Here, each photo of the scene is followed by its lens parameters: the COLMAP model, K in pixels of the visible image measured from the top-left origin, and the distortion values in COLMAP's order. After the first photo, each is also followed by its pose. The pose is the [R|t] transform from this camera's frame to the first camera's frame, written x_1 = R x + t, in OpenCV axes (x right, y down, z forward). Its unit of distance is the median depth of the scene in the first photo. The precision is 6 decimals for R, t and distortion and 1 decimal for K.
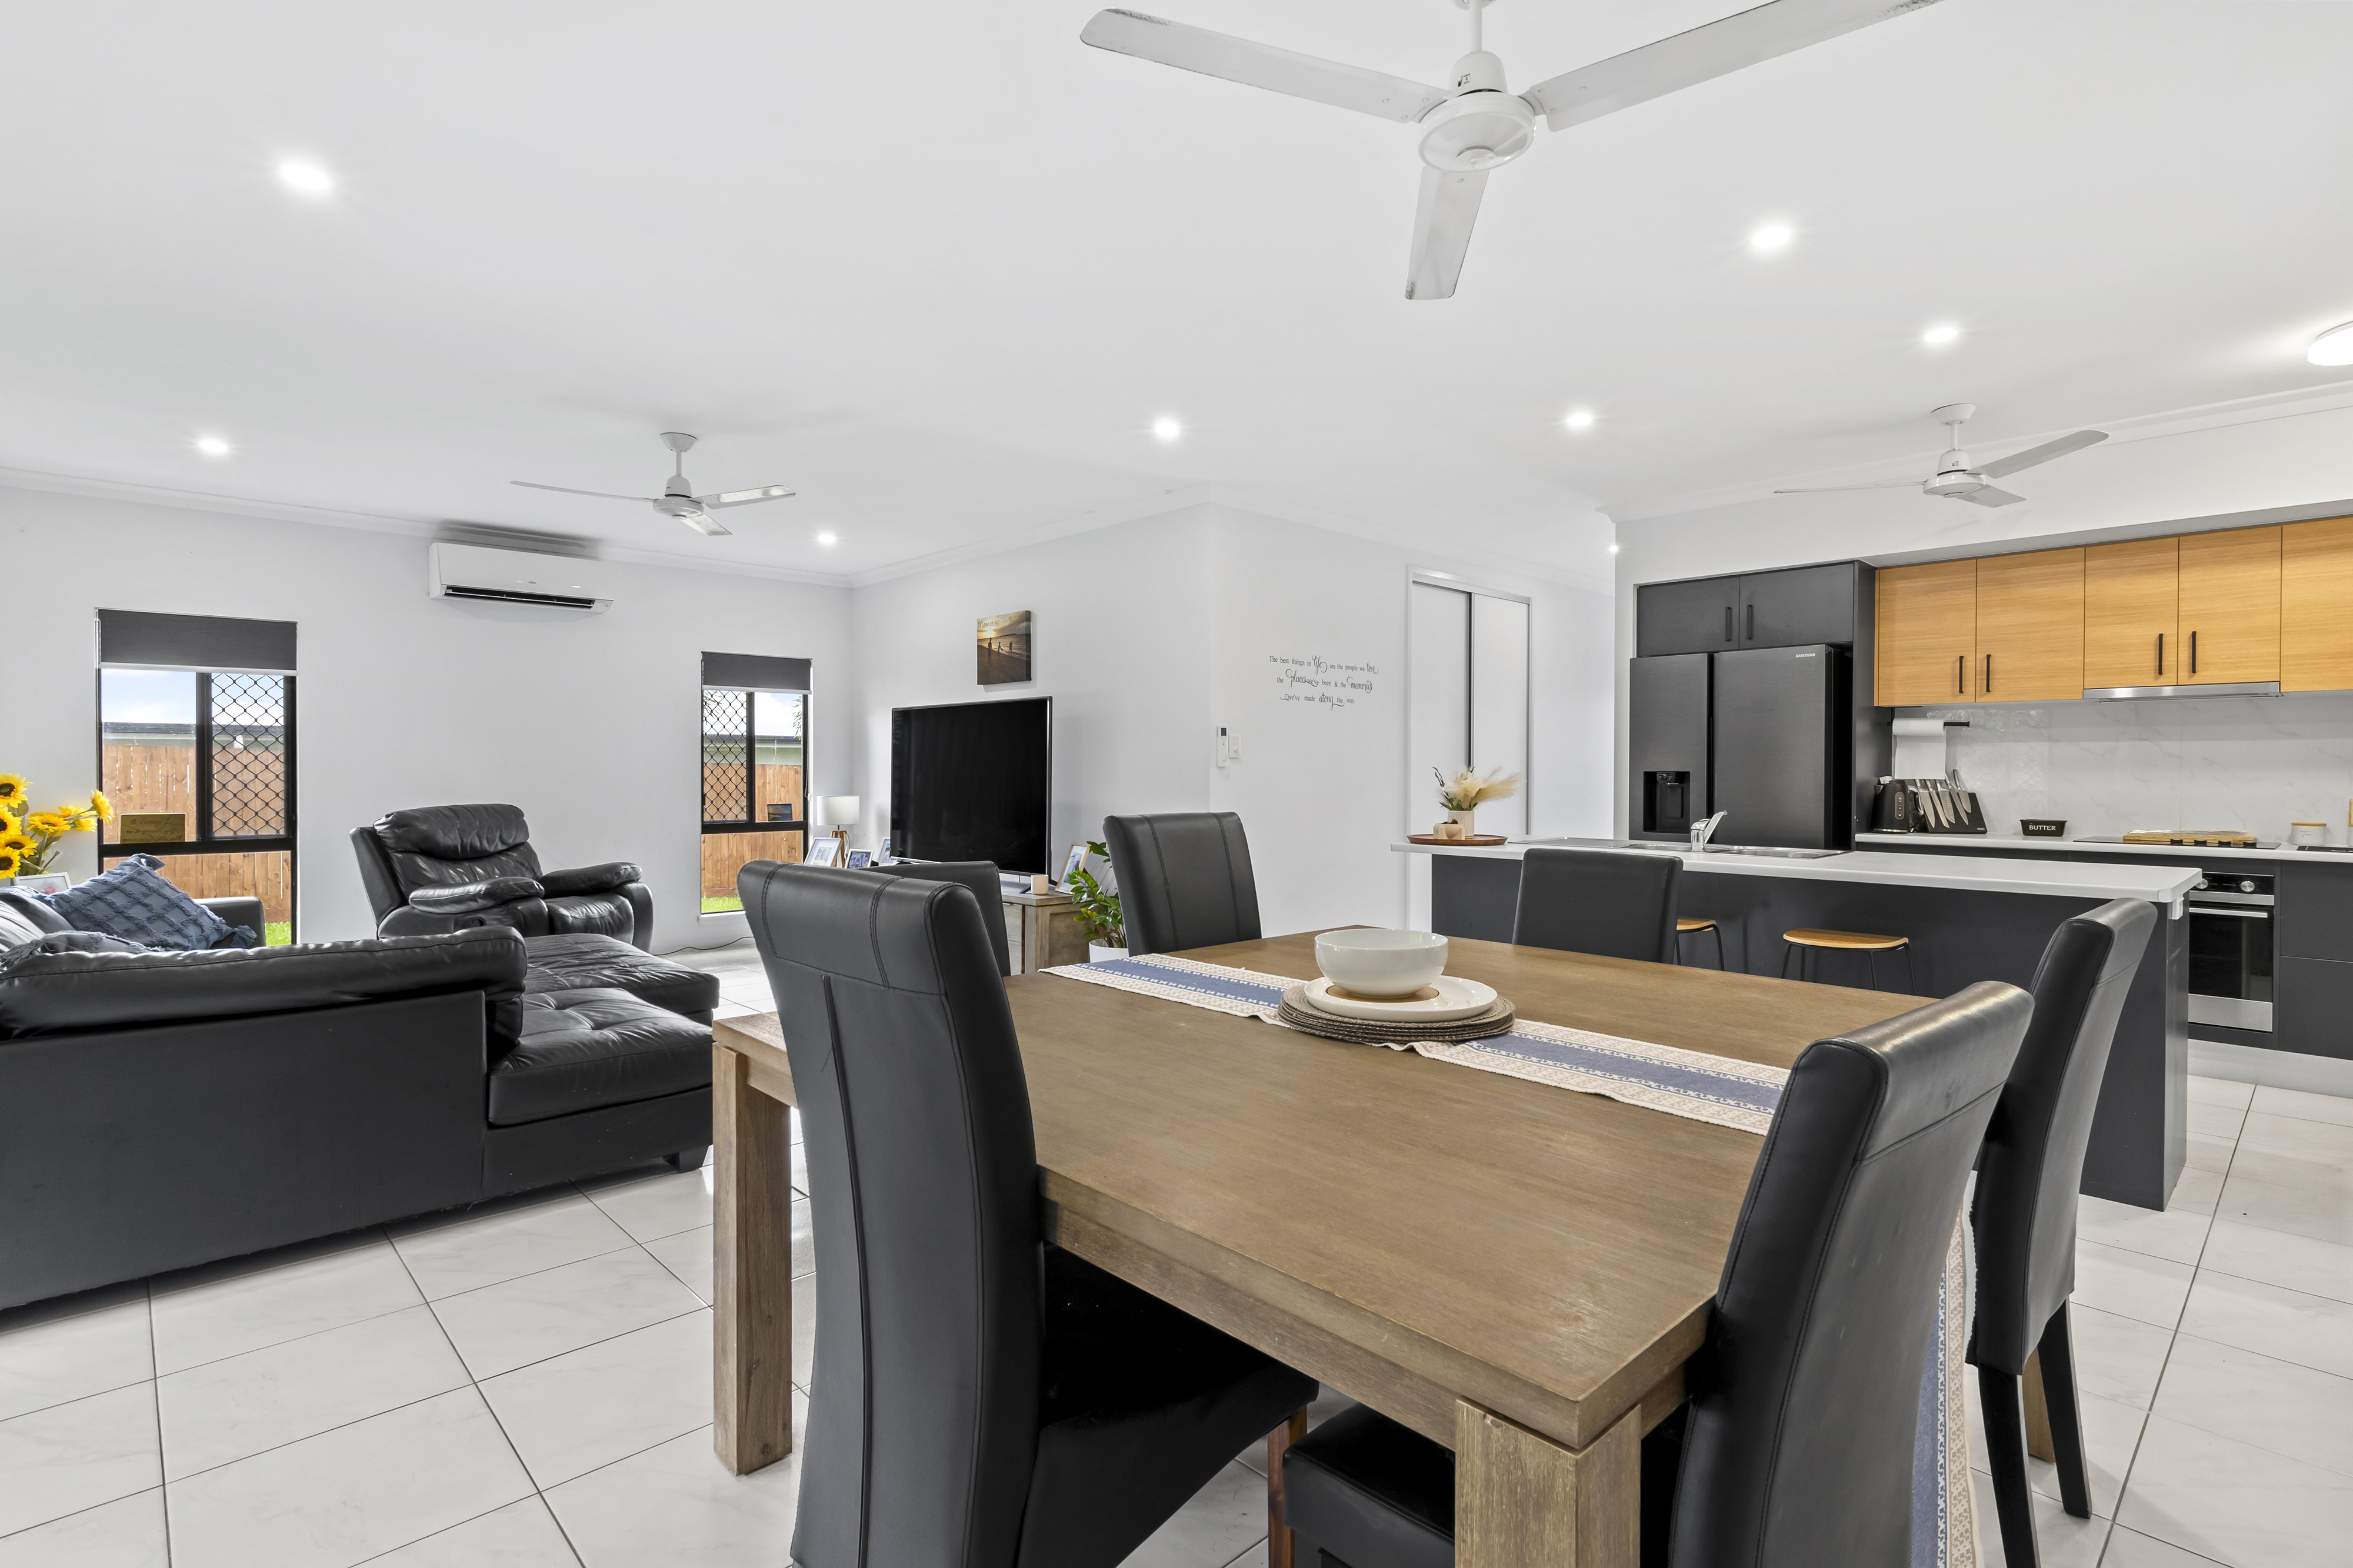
lens RADIAL K [[1150.5, 0, 1165.2], [0, 1150.5, 775.4], [0, 0, 1]] dist [0.003778, 0.000739]
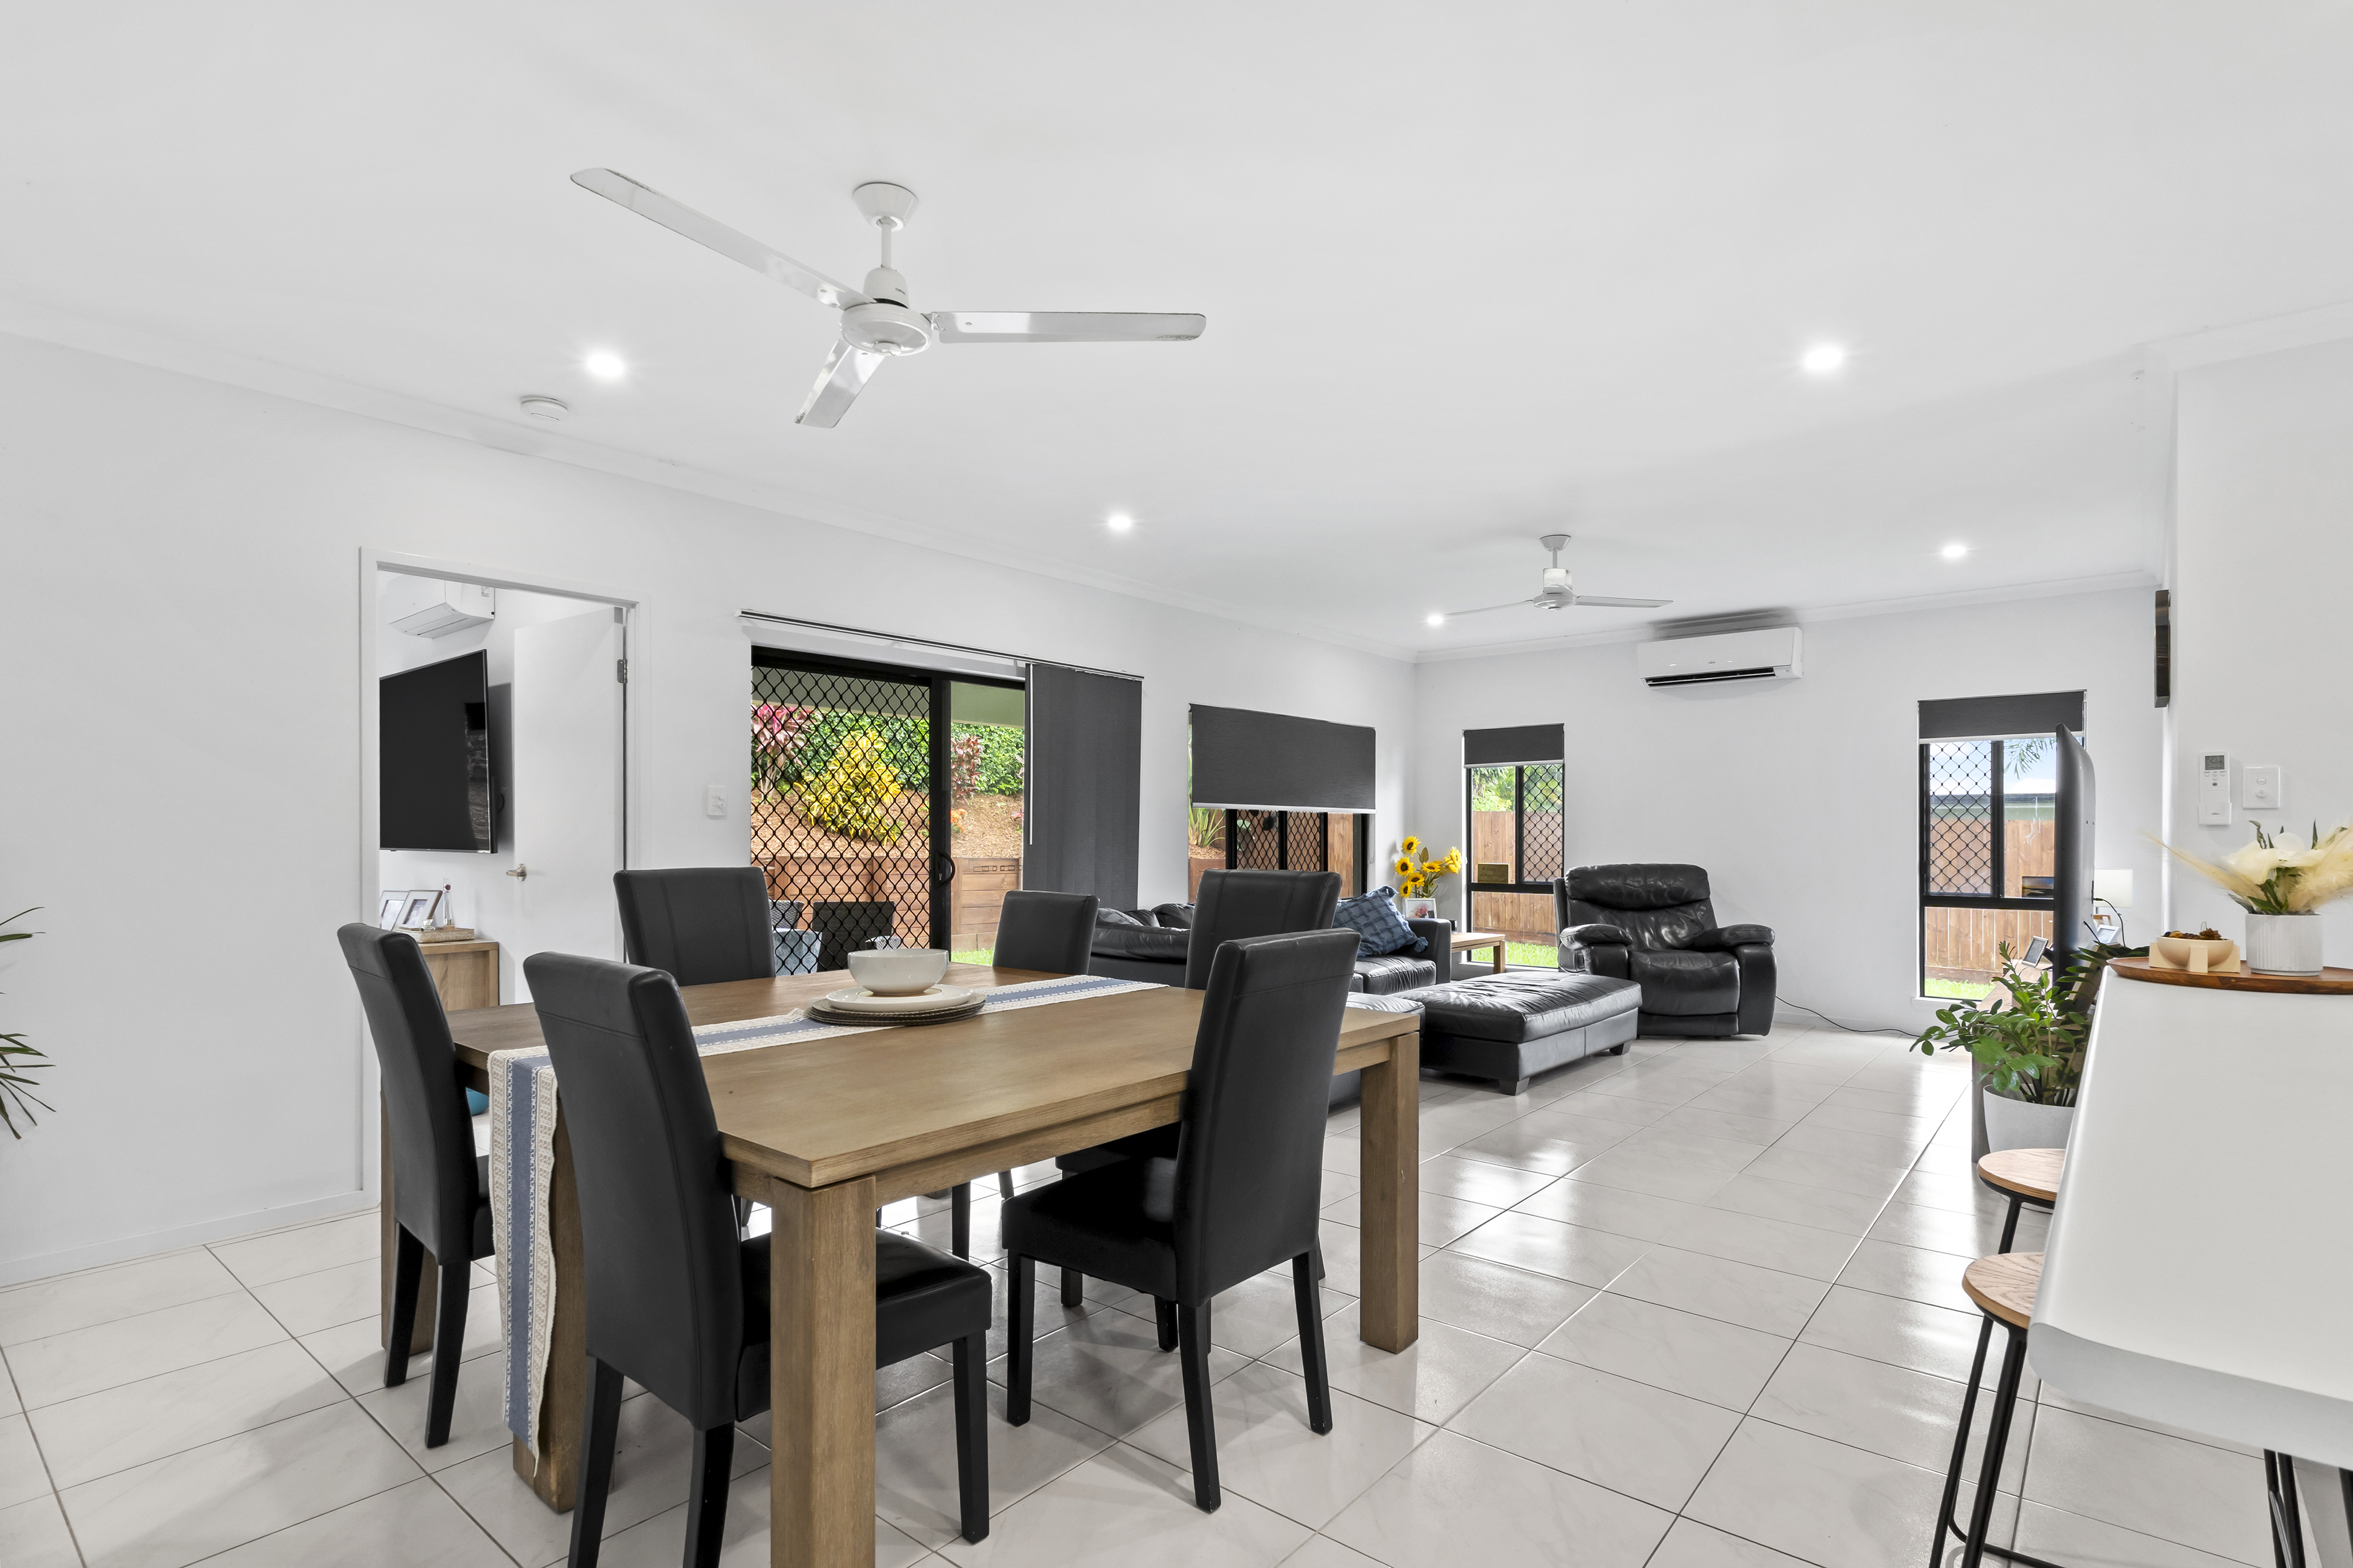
lens RADIAL K [[1150.5, 0, 1154.0], [0, 1150.5, 830.1], [0, 0, 1]] dist [0.003778, 0.000739]
pose [[0.106075, -0.002065, -0.994356, 0.478122], [-0.004935, 0.999984, -0.002603, -0.003188], [0.994346, 0.005184, 0.106063, 0.358627]]
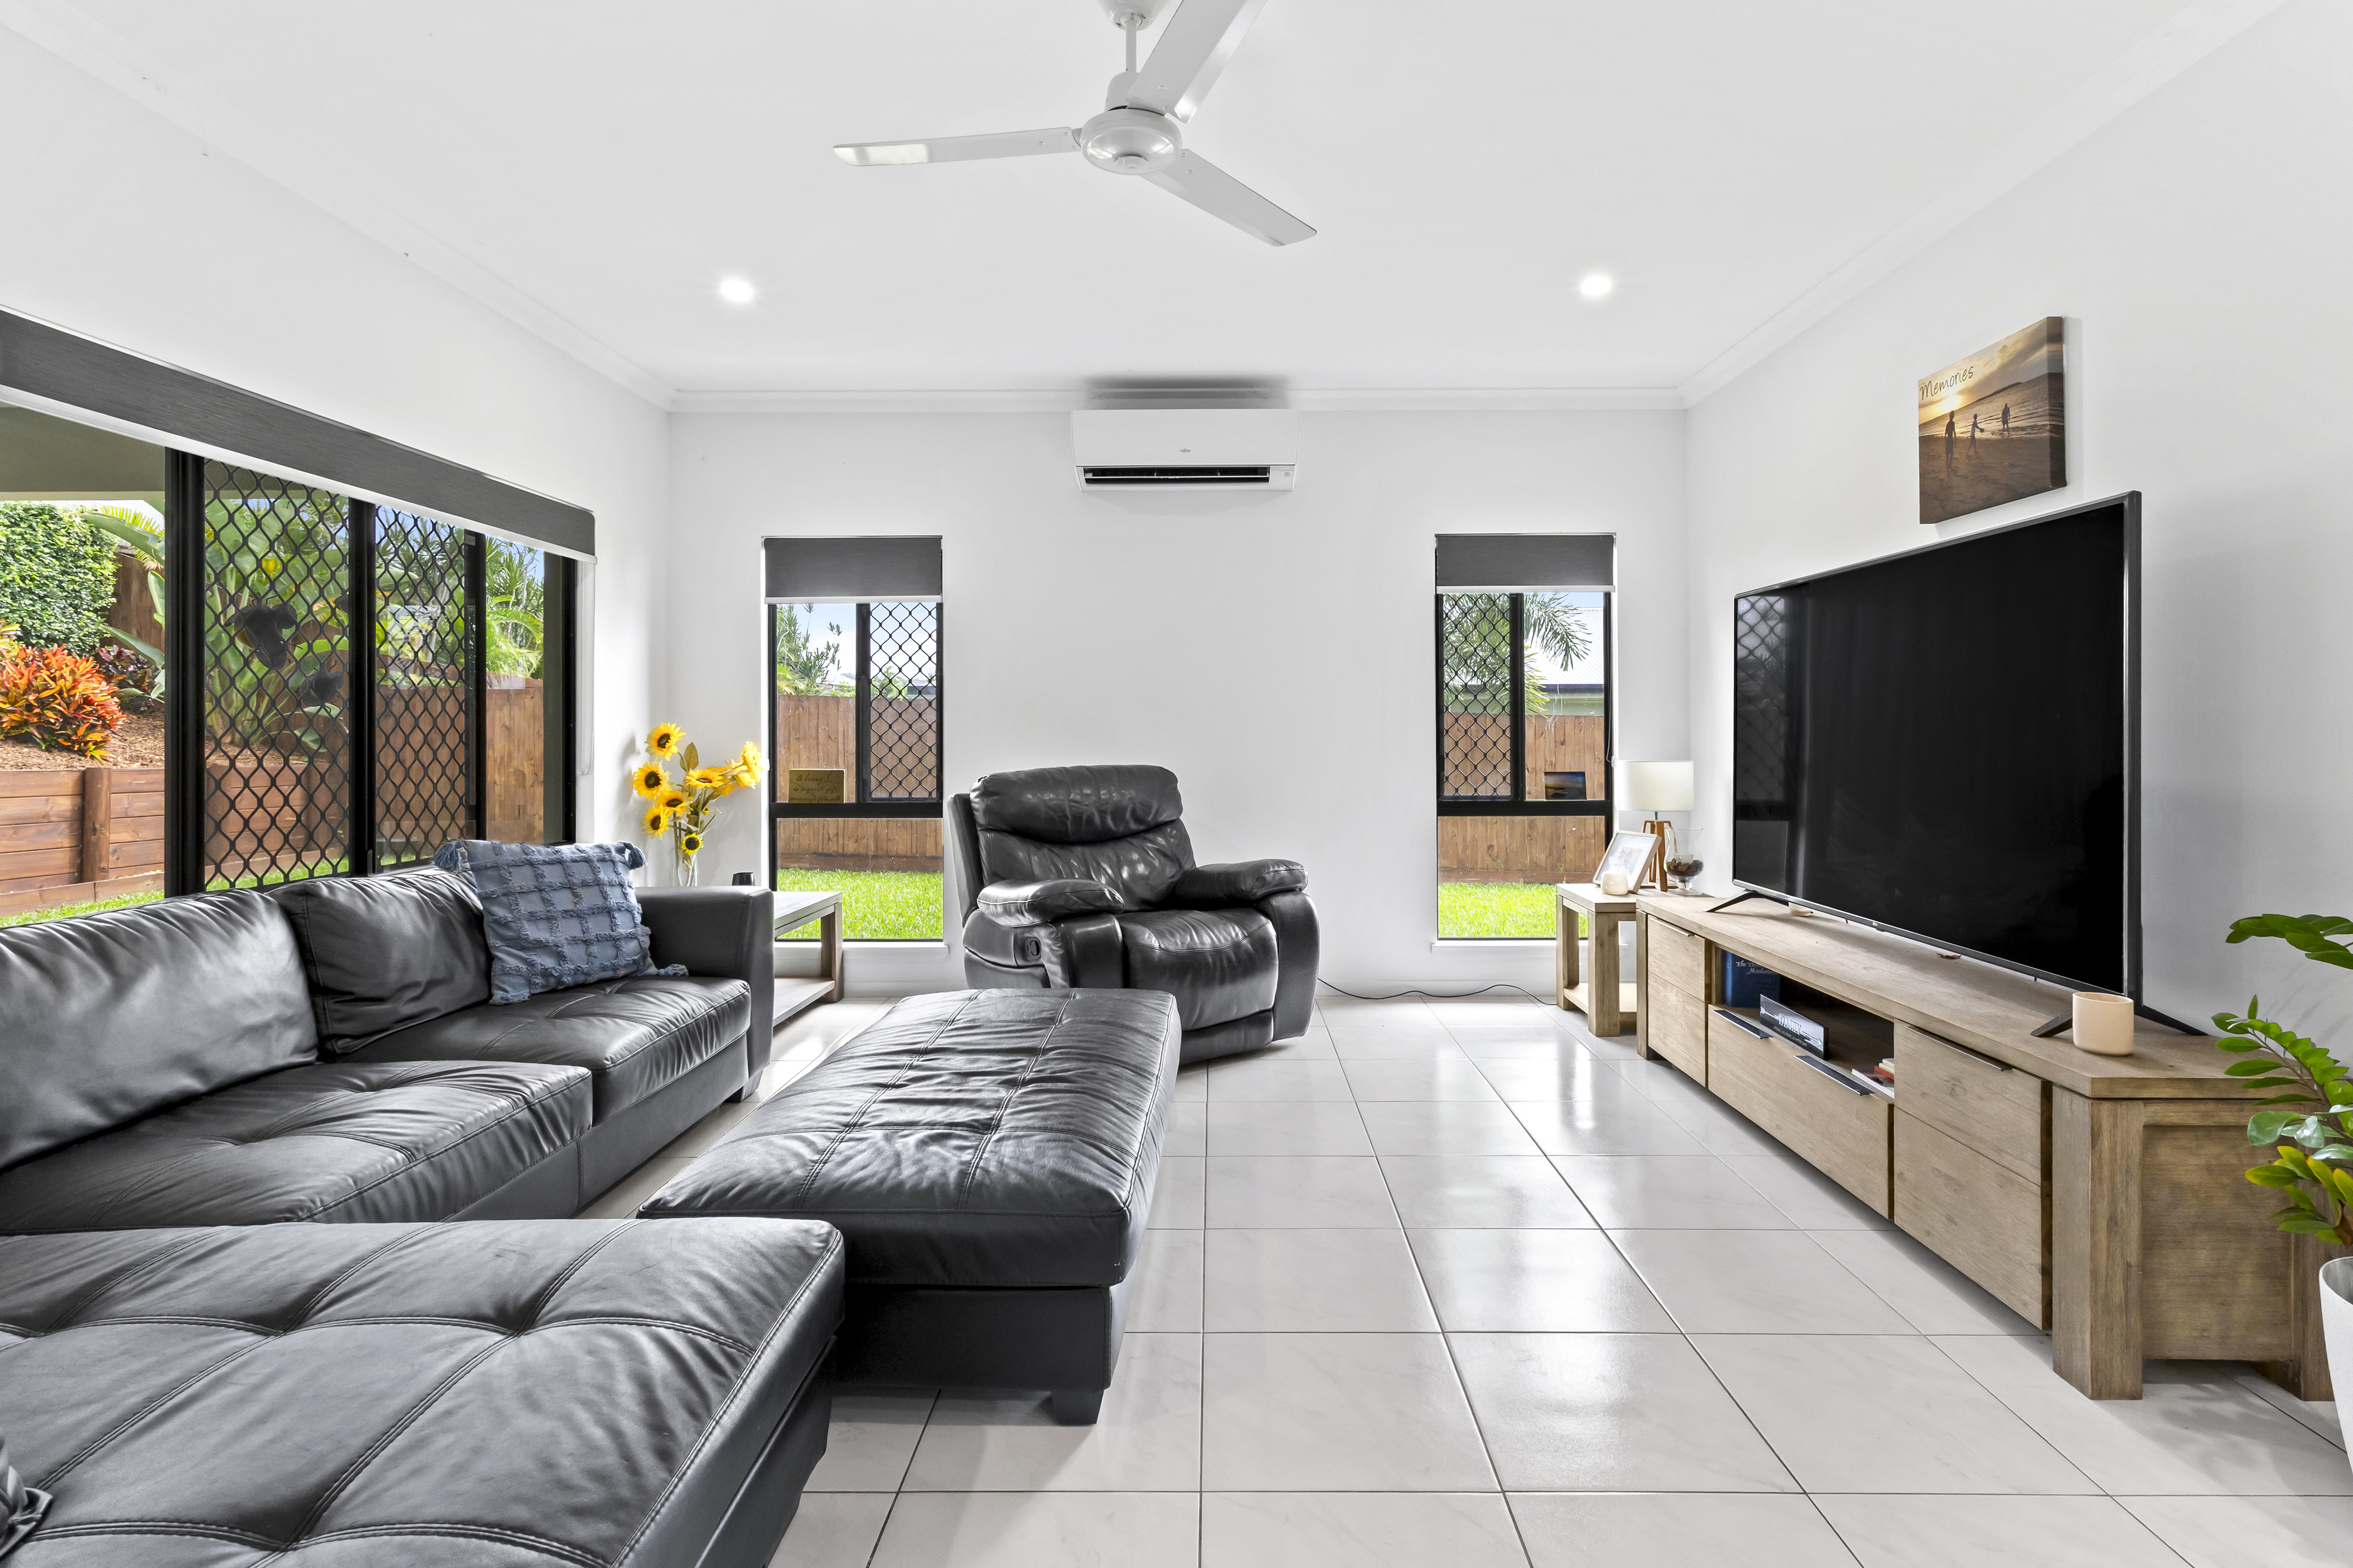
lens RADIAL K [[1150.5, 0, 1213.5], [0, 1150.5, 719.3], [0, 0, 1]] dist [0.003778, 0.000739]
pose [[0.732887, -0.006864, -0.680316, -0.060804], [-0.001379, 0.999932, -0.011575, 0.004601], [0.680349, 0.009422, 0.732828, 0.497576]]
